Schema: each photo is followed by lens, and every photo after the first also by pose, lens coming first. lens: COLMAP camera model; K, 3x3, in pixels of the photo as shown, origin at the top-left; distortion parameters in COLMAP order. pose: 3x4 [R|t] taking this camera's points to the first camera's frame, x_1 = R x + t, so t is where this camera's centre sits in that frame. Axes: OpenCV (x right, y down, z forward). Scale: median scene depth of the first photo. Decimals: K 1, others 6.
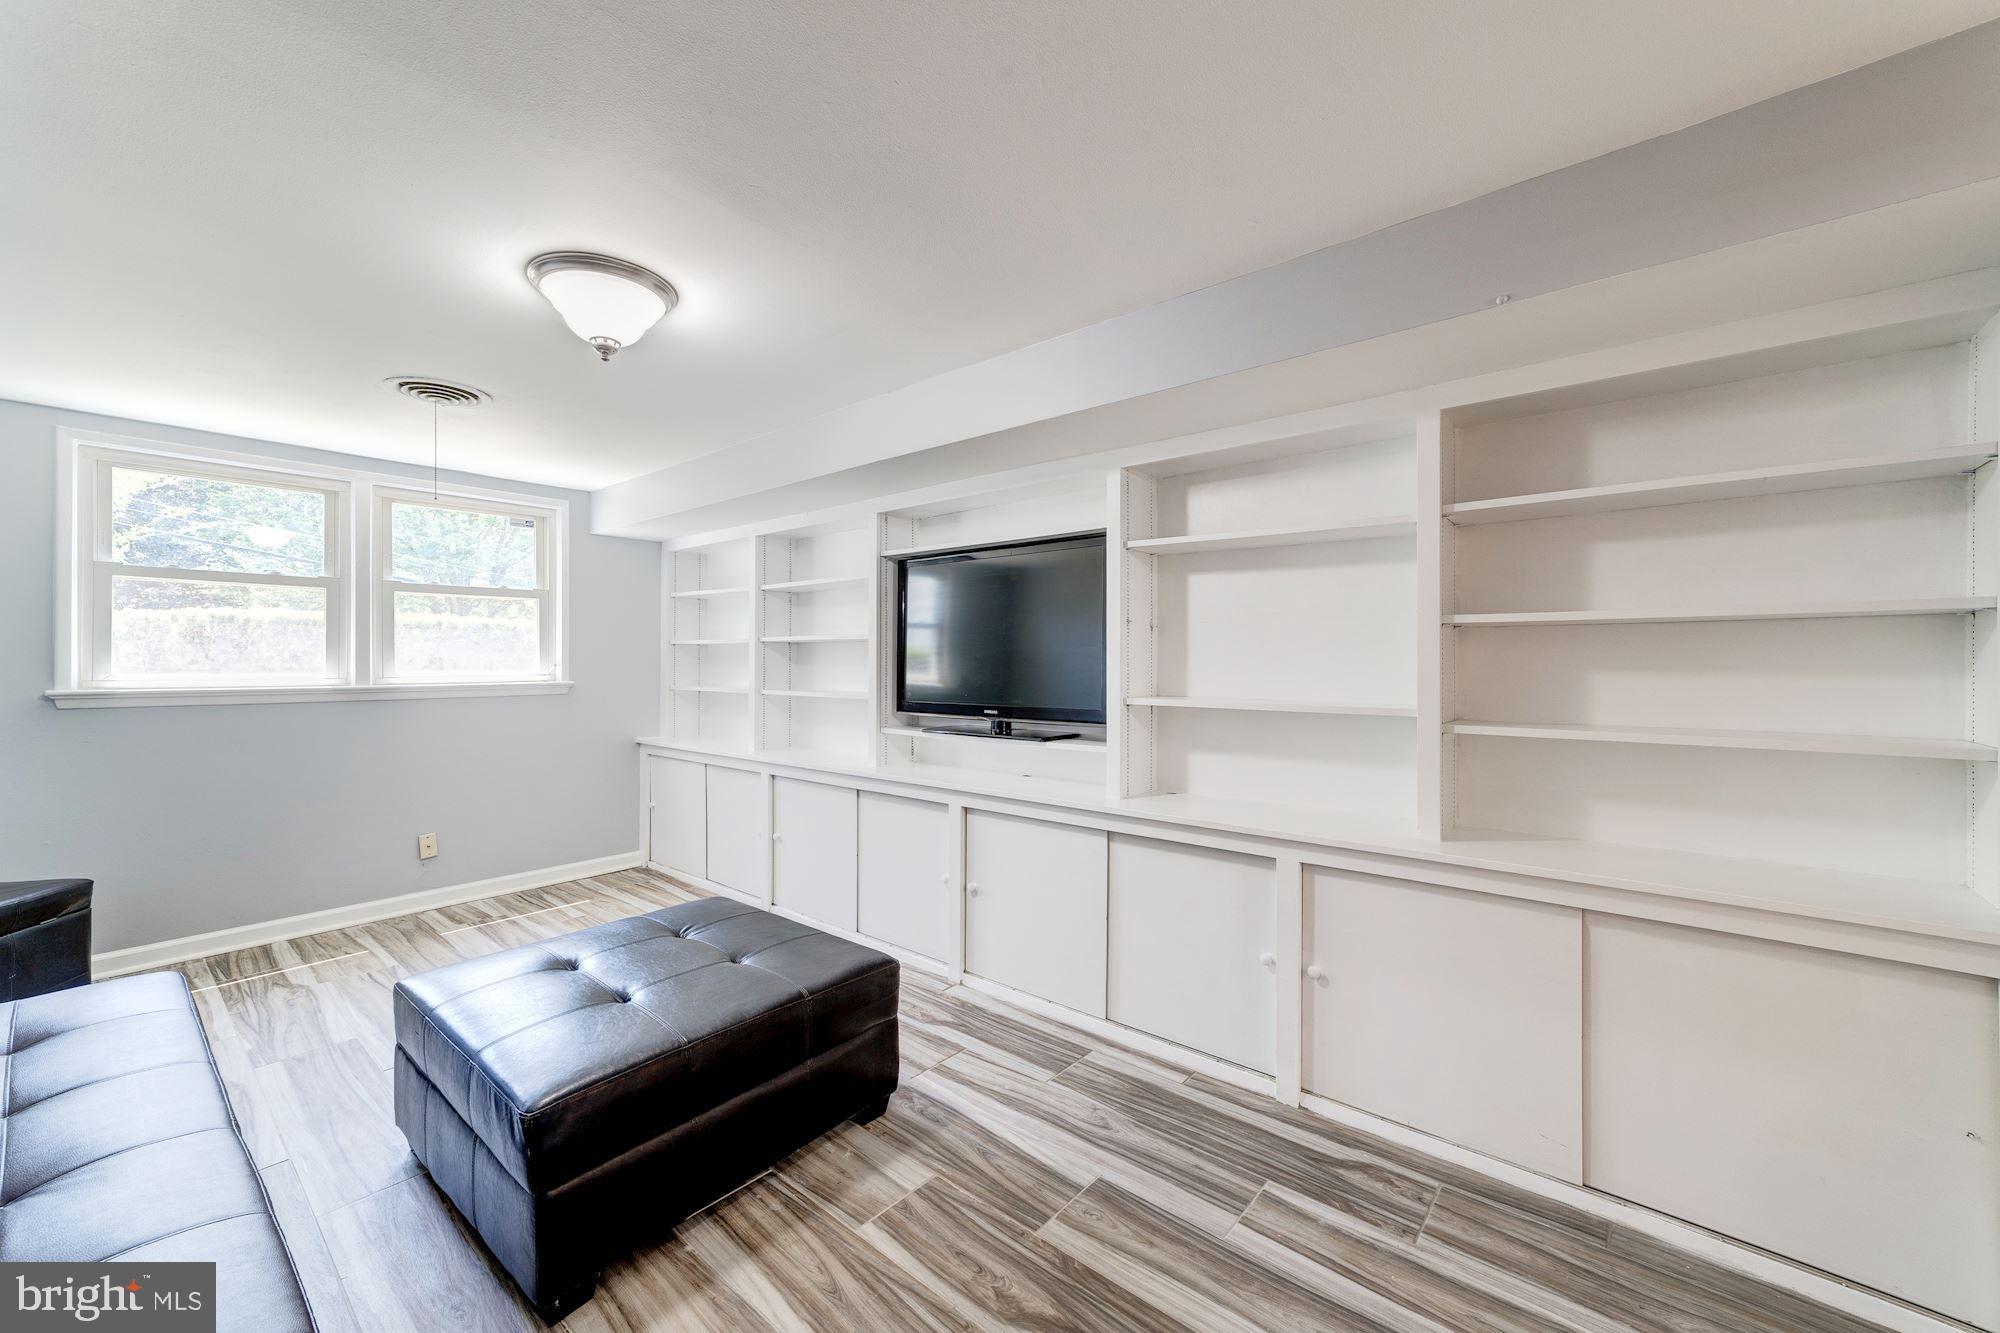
lens RADIAL K [[775.8, 0, 1006.2], [0, 775.8, 666.5], [0, 0, 1]] dist [-0.007958, 0.003840]
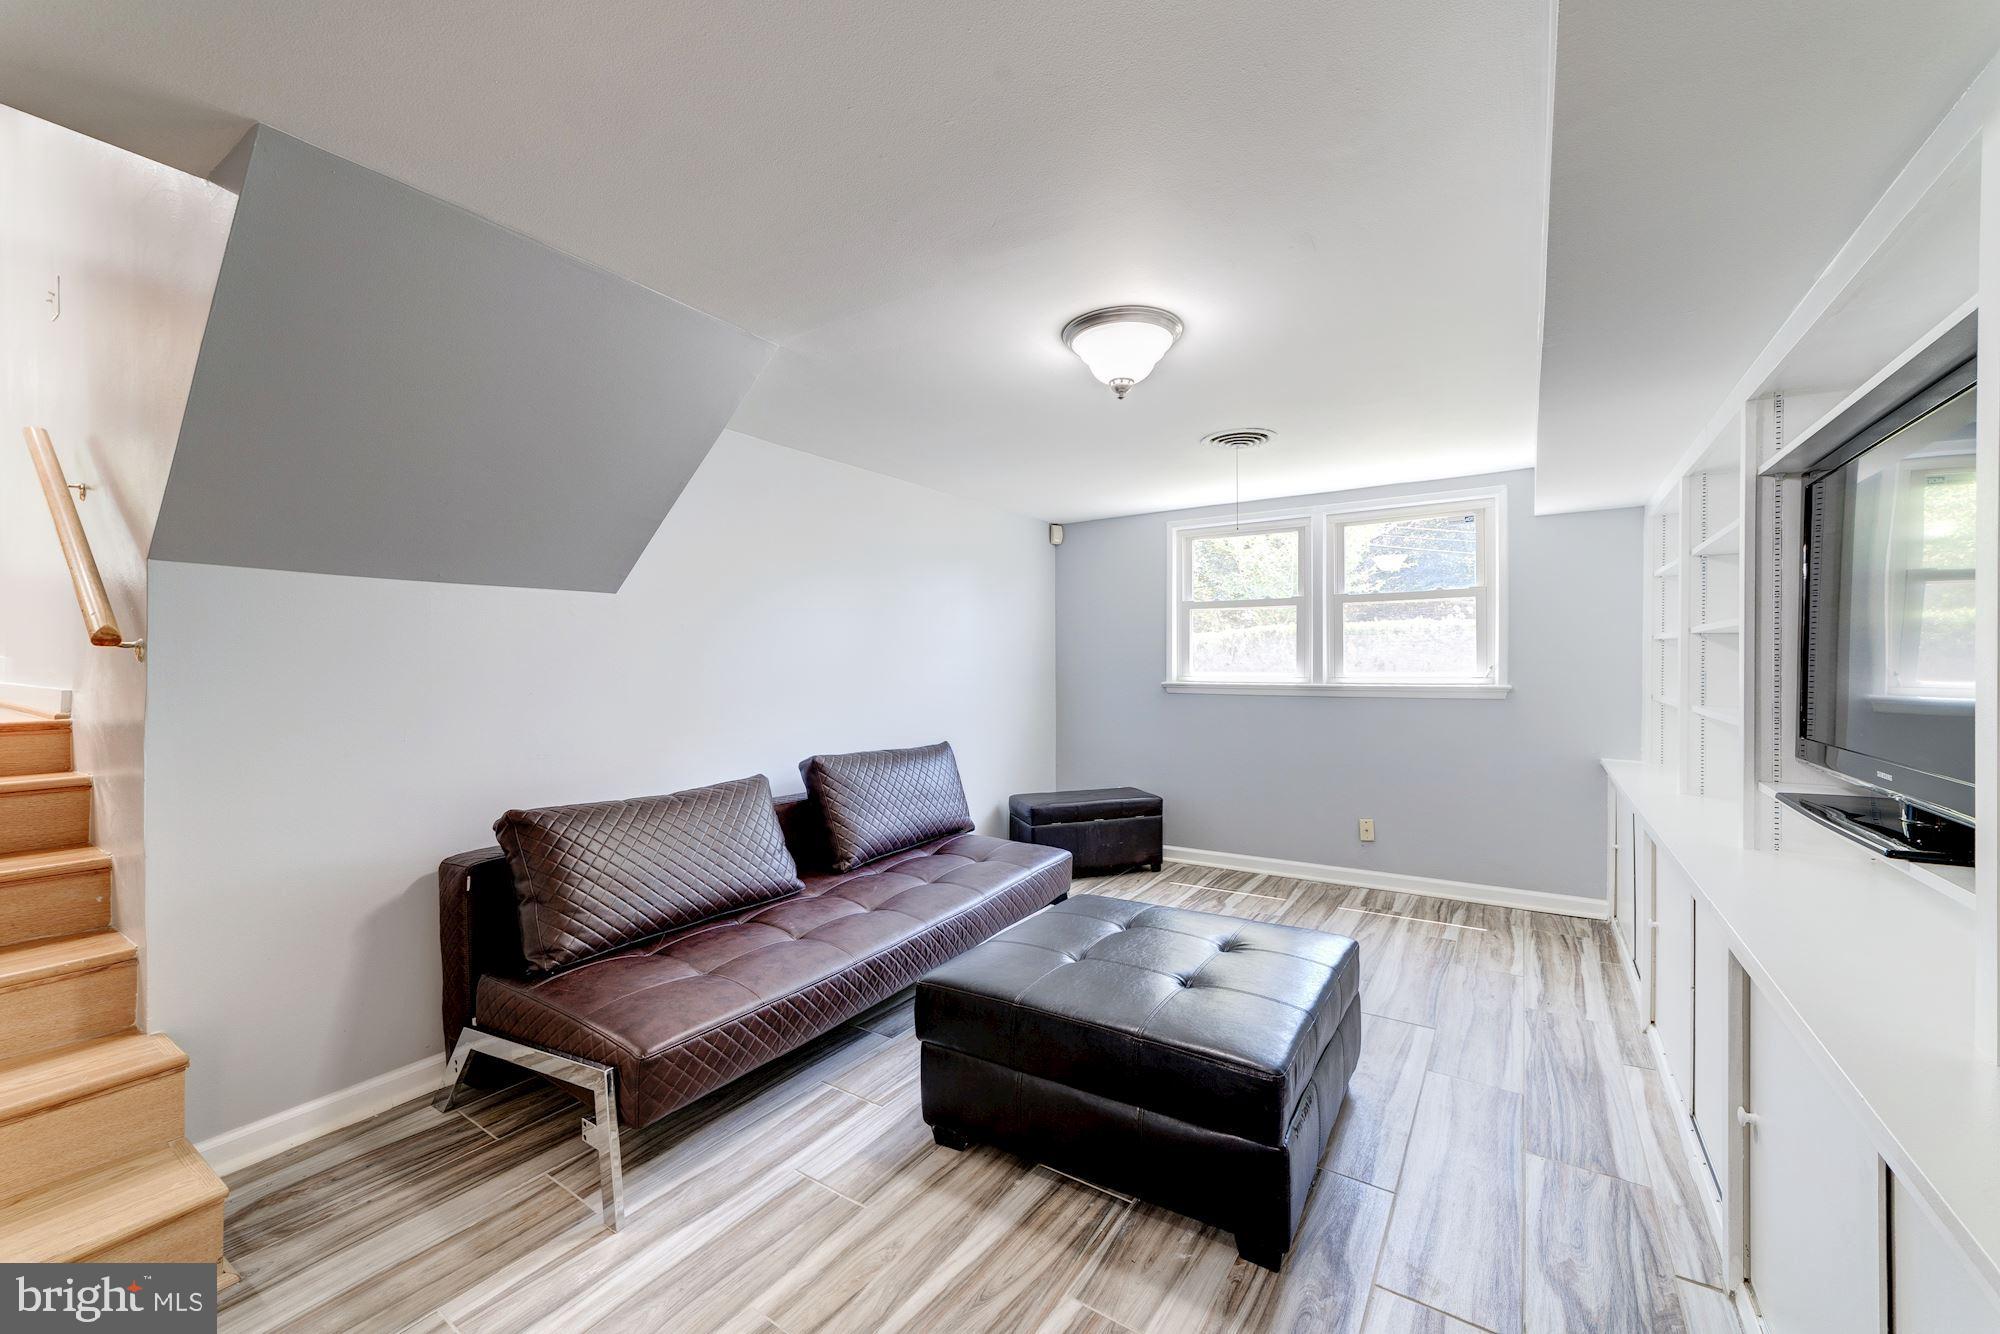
lens RADIAL K [[775.8, 0, 1000.5], [0, 775.8, 673.3], [0, 0, 1]] dist [-0.007958, 0.003840]
pose [[0.110104, 0.010770, -0.993862, 0.338409], [-0.001546, 0.999942, 0.010665, -0.004773], [0.993919, 0.000362, 0.110114, 0.403290]]
